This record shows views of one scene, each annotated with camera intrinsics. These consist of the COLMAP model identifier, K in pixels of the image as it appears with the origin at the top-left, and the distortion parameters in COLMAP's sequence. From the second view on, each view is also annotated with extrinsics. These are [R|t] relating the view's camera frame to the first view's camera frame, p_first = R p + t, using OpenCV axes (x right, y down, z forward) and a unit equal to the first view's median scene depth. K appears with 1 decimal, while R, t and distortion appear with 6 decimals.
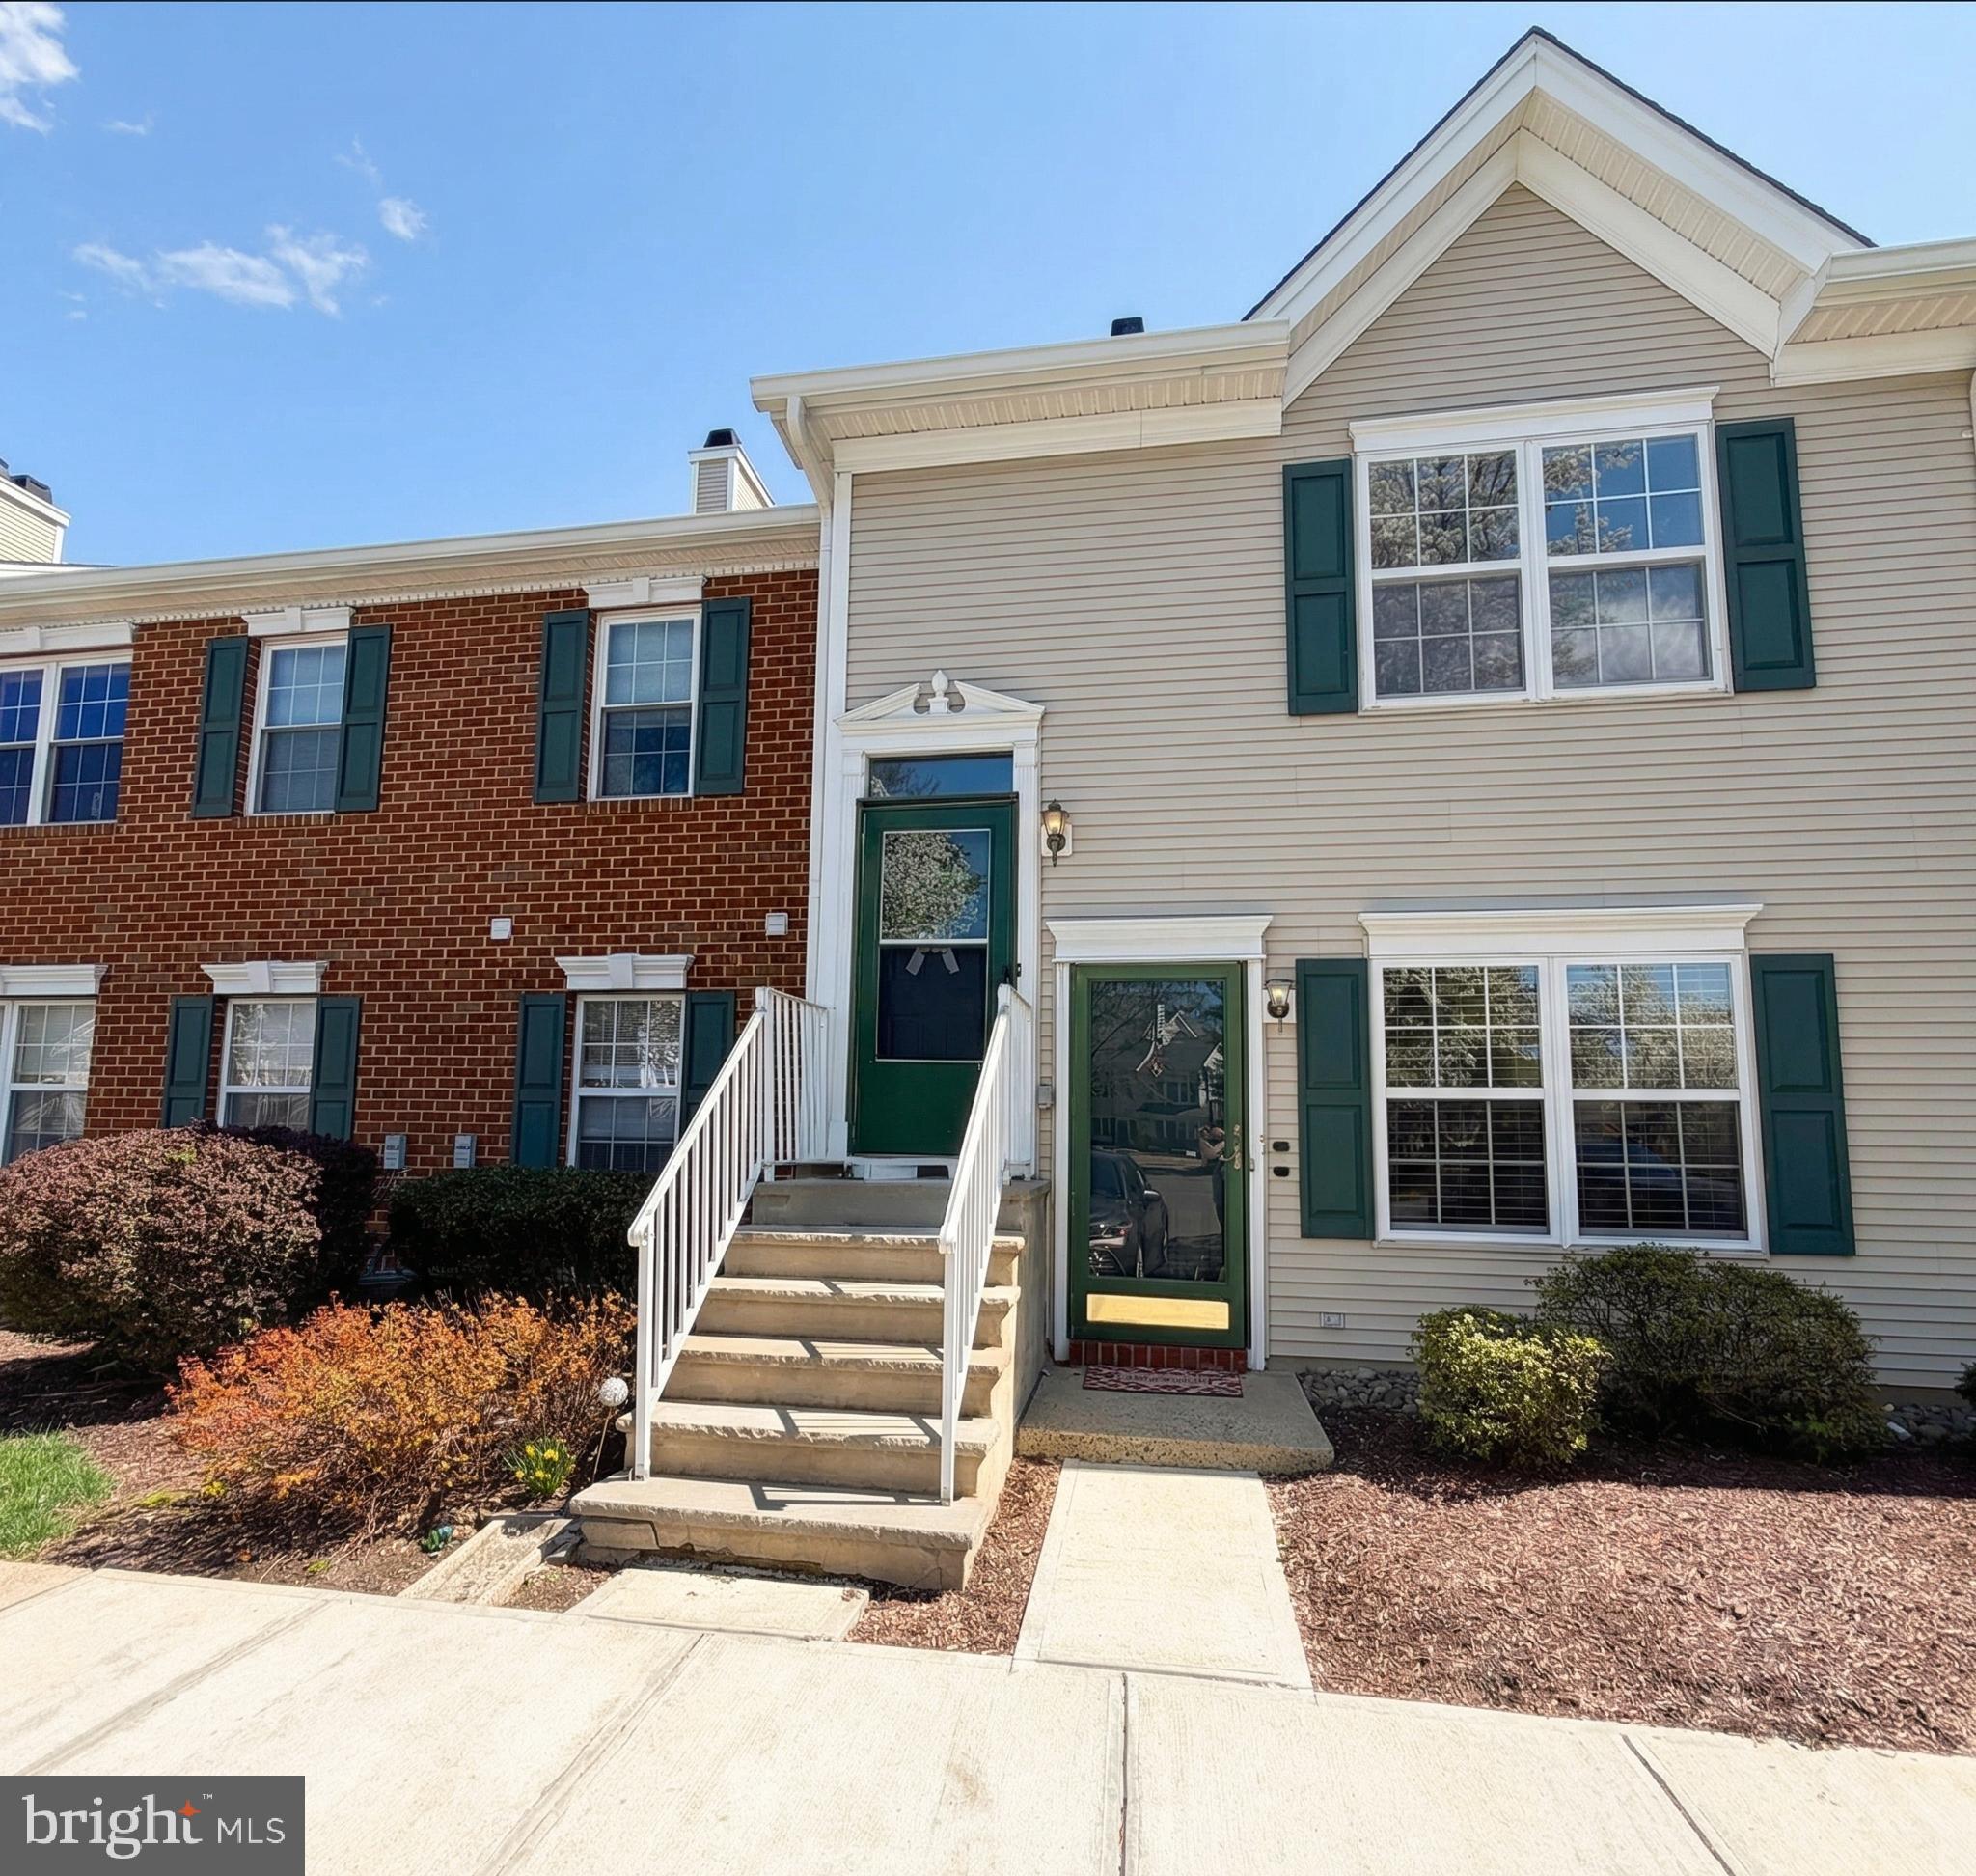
lens RADIAL K [[1053.4, 0, 992.4], [0, 1053.4, 1017.2], [0, 0, 1]] dist [0.013848, 0.001650]
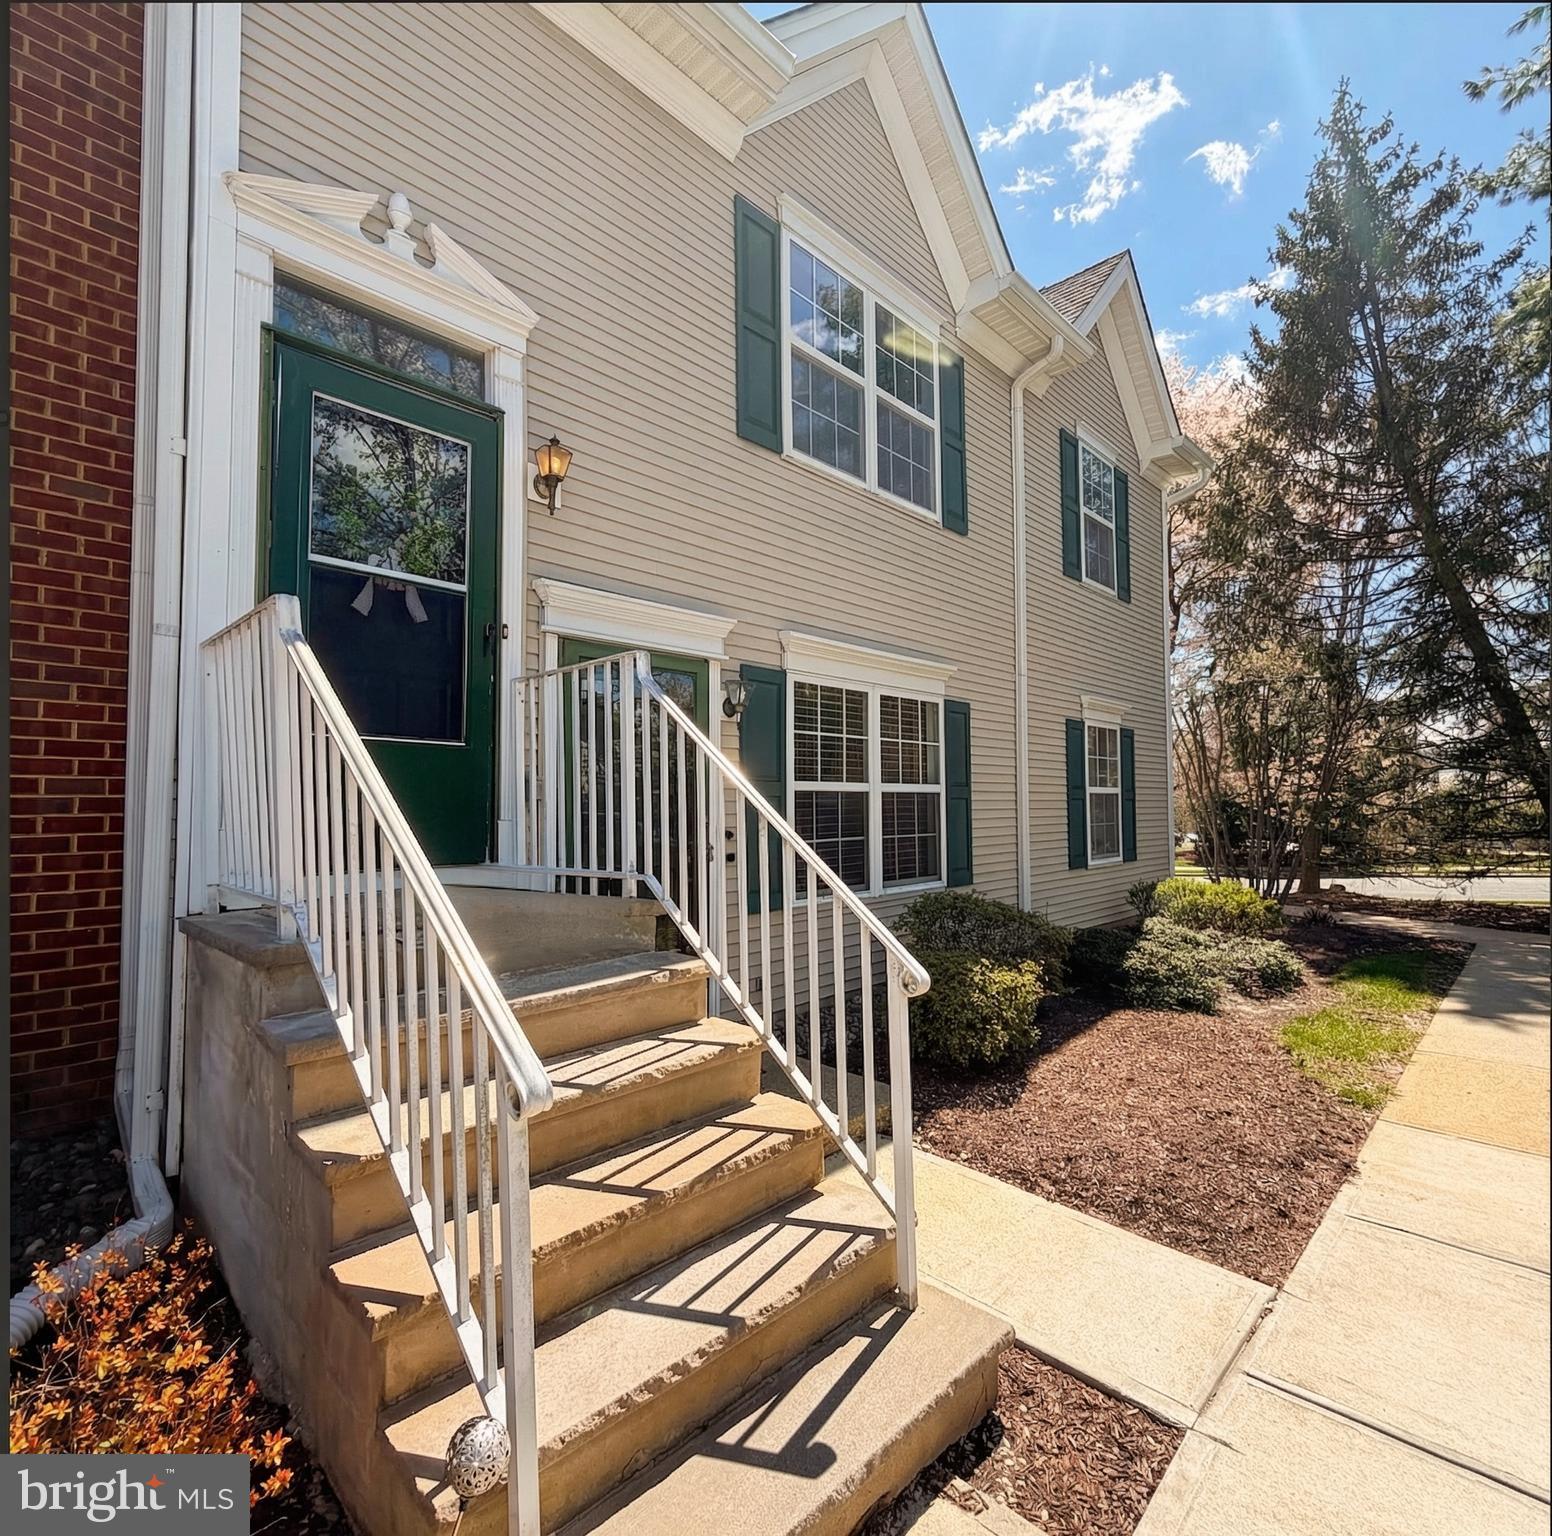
lens RADIAL K [[813.3, 0, 776.8], [0, 813.3, 774.9], [0, 0, 1]] dist [0.002654, -0.001618]
pose [[0.568267, 0.014032, 0.822724, -0.371058], [-0.070815, 0.996979, 0.031909, 0.029582], [-0.819791, -0.076395, 0.567544, 0.467428]]
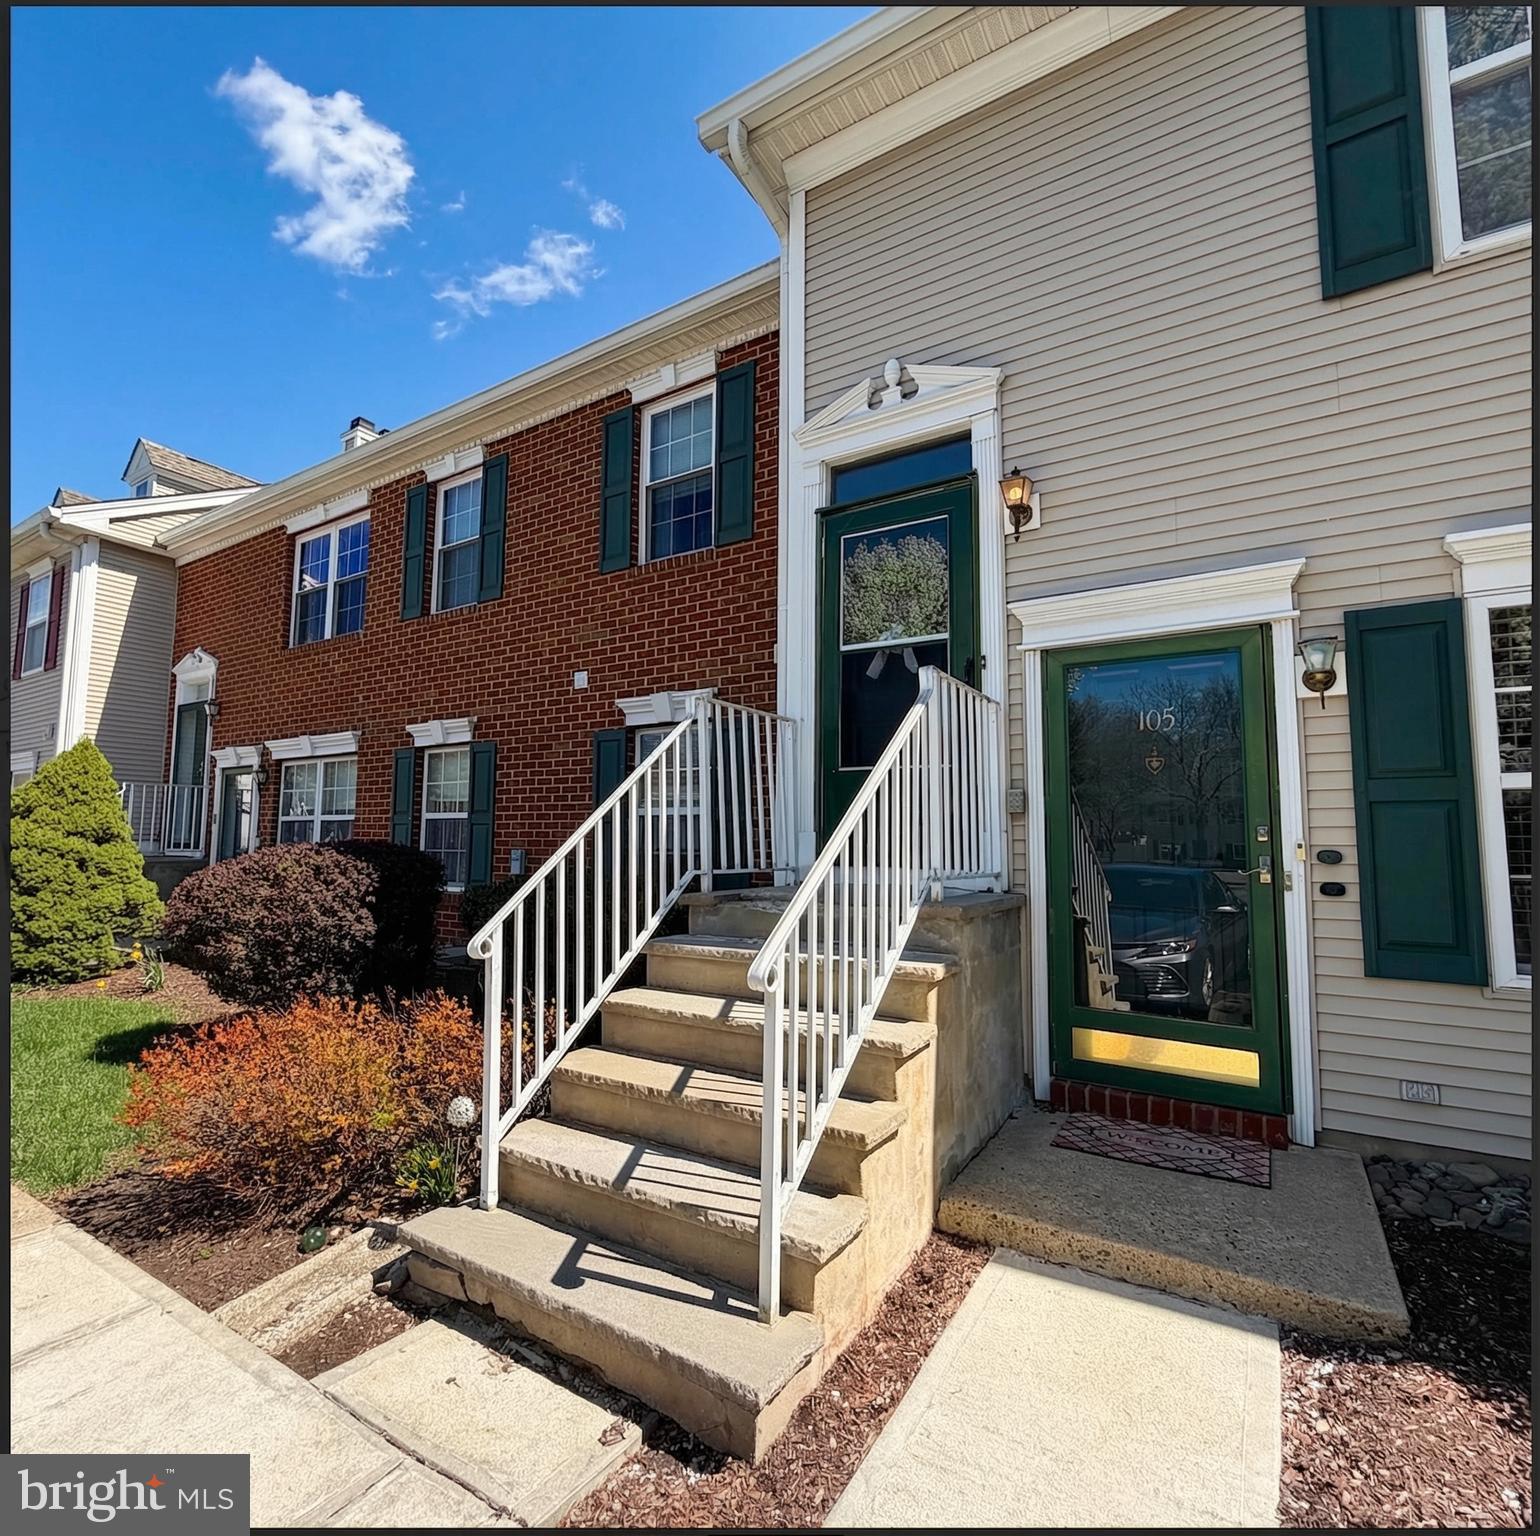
lens RADIAL K [[807.9, 0, 771.2], [0, 807.9, 773.7], [0, 0, 1]] dist [-0.004829, 0.004952]
pose [[0.921615, -0.040322, -0.386006, 0.121912], [0.044990, 0.998983, 0.003064, 0.040283], [0.385489, -0.020190, 0.922491, 0.288947]]
